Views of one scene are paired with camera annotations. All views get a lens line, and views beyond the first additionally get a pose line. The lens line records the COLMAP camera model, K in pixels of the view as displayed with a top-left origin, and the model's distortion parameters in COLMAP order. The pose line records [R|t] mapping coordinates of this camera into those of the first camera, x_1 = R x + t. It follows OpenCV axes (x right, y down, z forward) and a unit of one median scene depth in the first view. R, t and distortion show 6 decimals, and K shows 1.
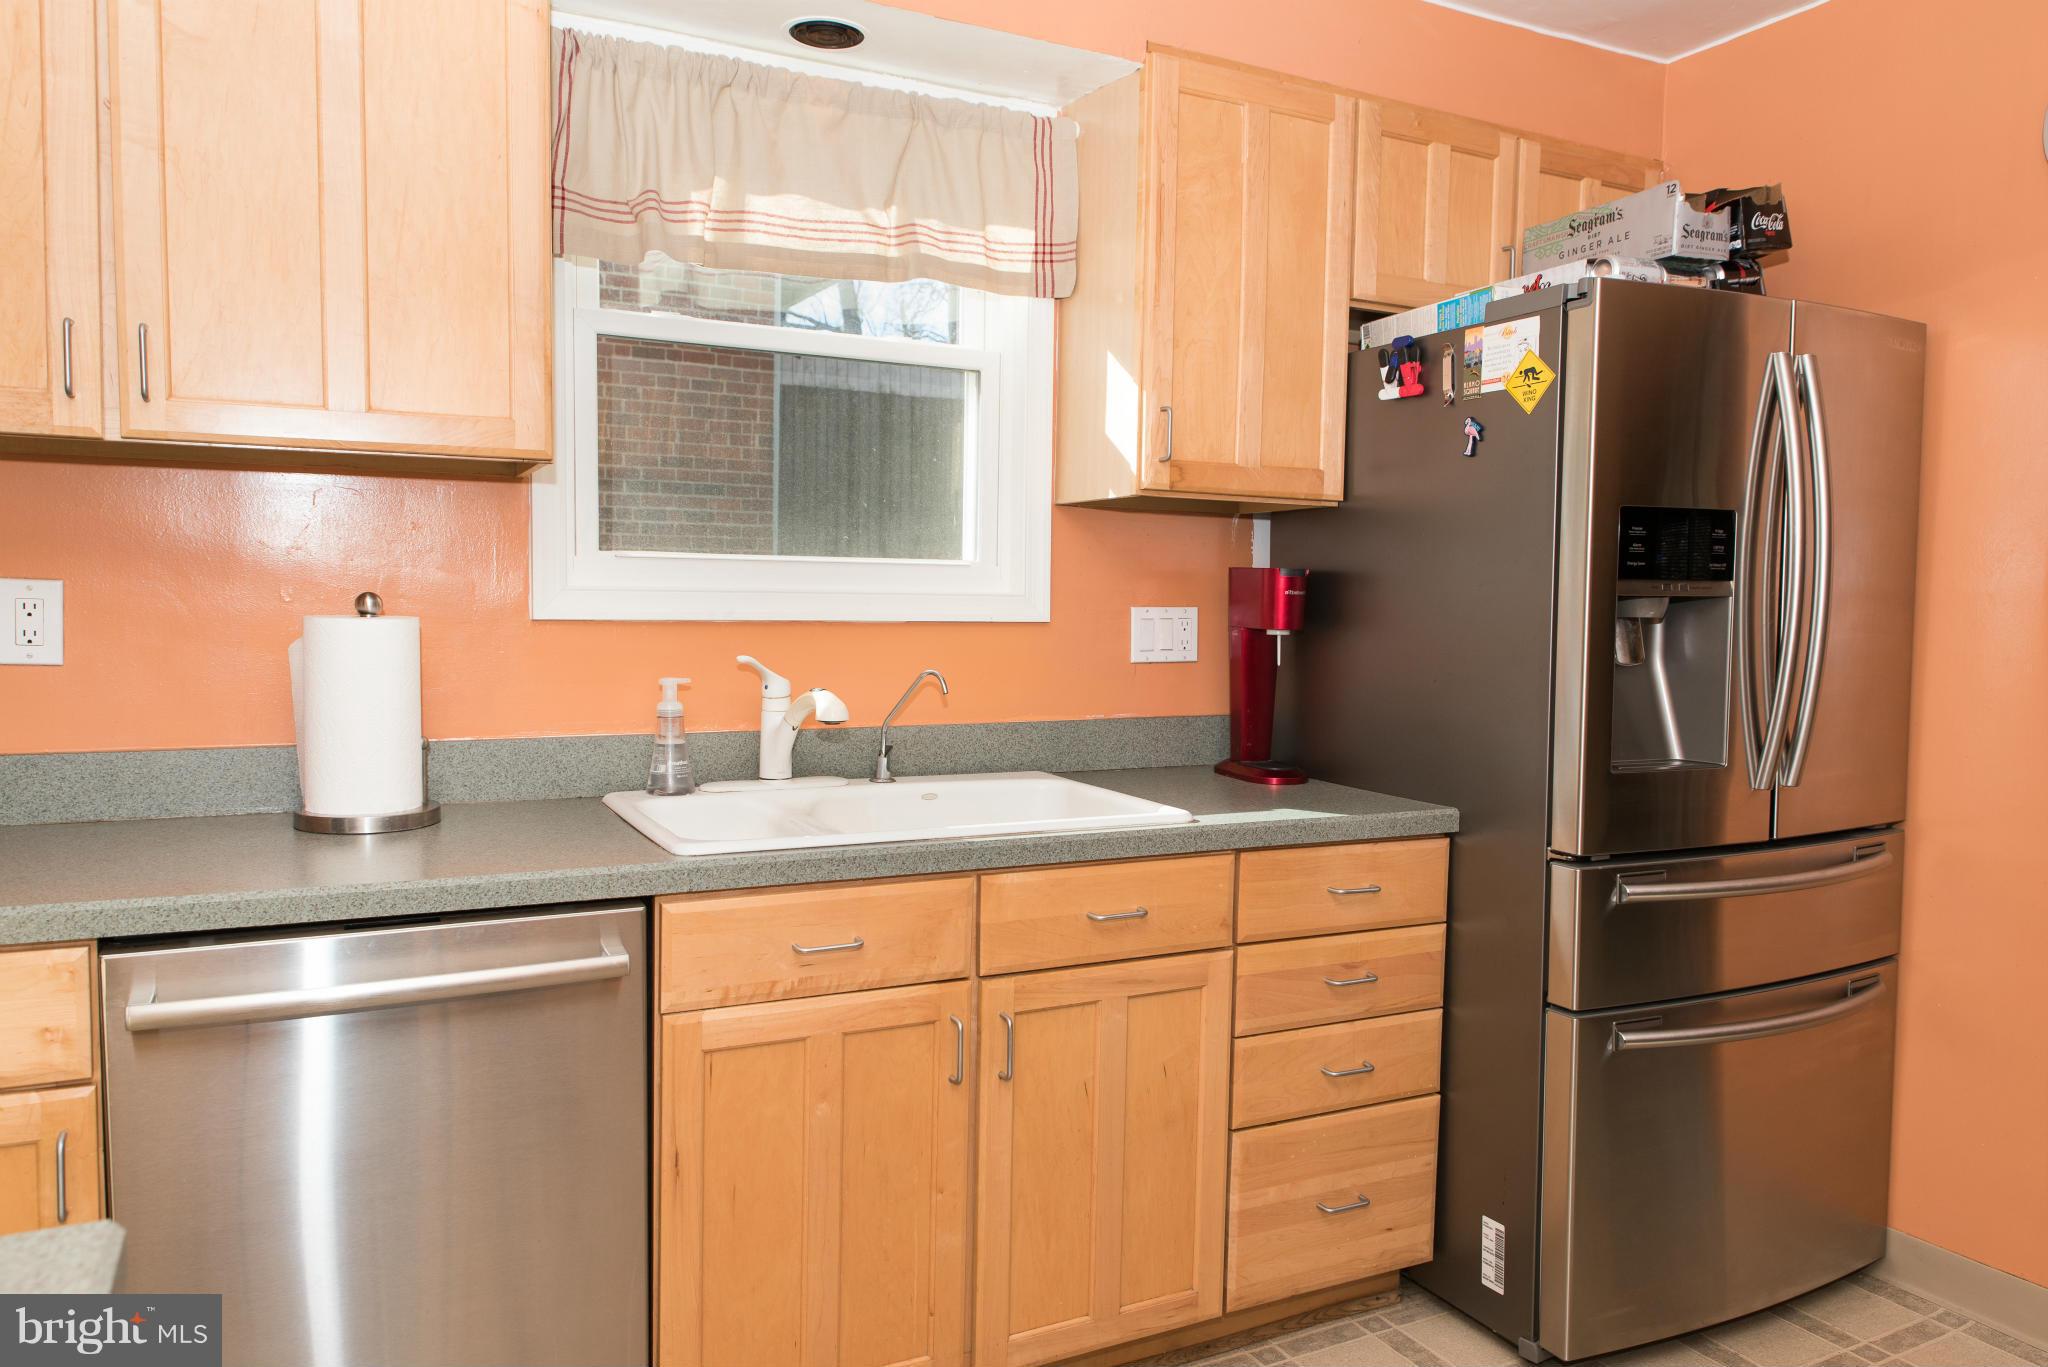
lens RADIAL K [[1395.0, 0, 1024.0], [0, 1395.0, 683.5], [0, 0, 1]] dist [0.003504, -0.003464]
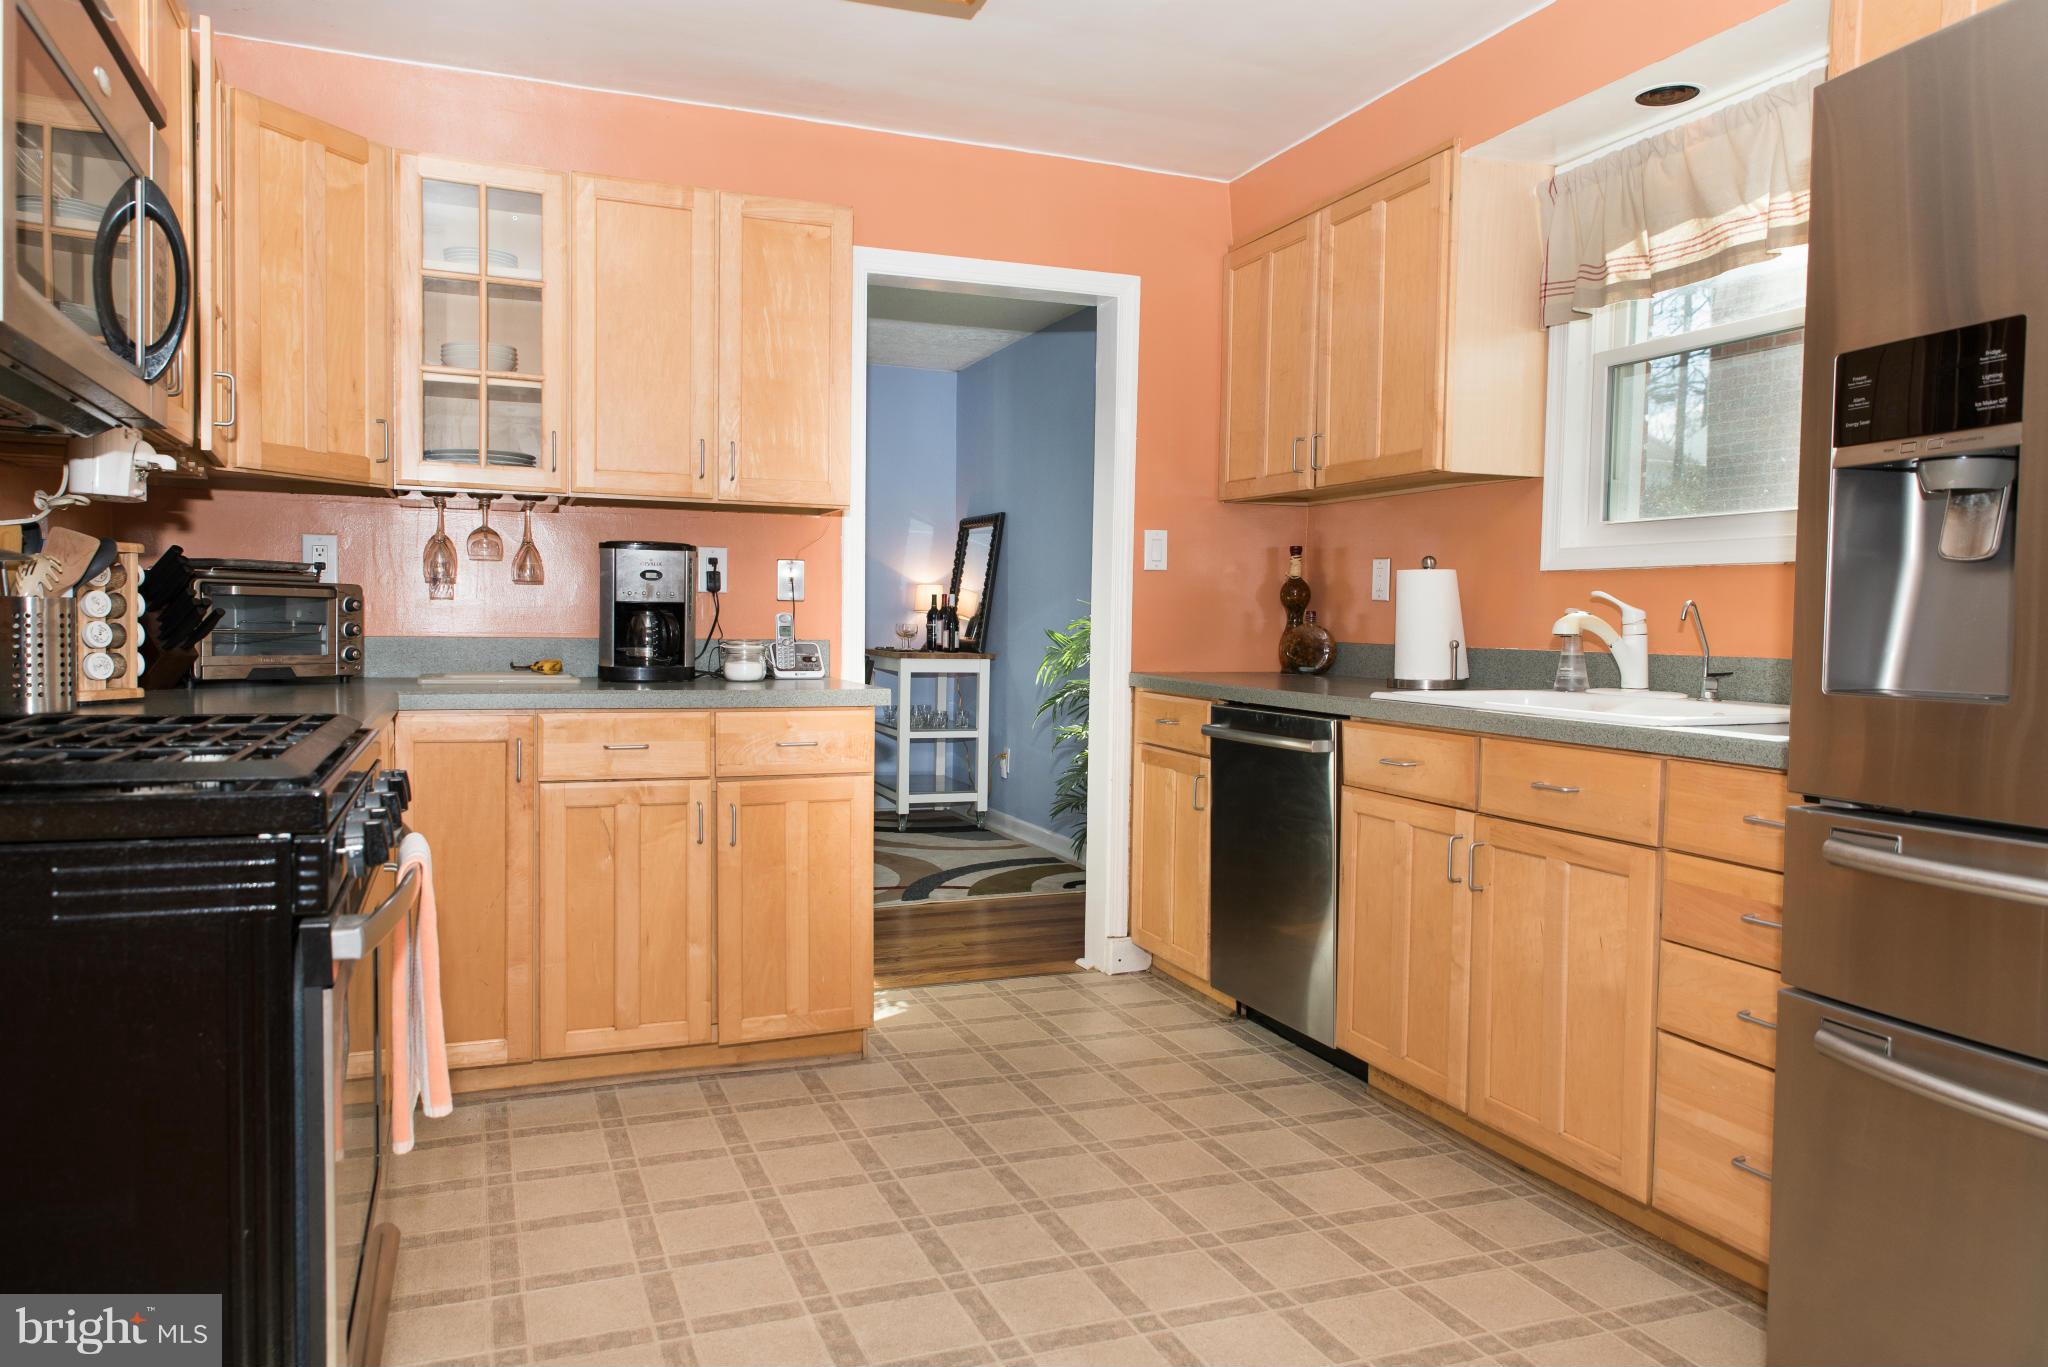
lens RADIAL K [[1395.0, 0, 1024.0], [0, 1395.0, 683.5], [0, 0, 1]] dist [0.003504, -0.003464]
pose [[-0.103332, 0.031249, -0.994156, 1.217454], [-0.080045, 0.996003, 0.039627, 0.061145], [0.991421, 0.083672, -0.100418, 0.612532]]
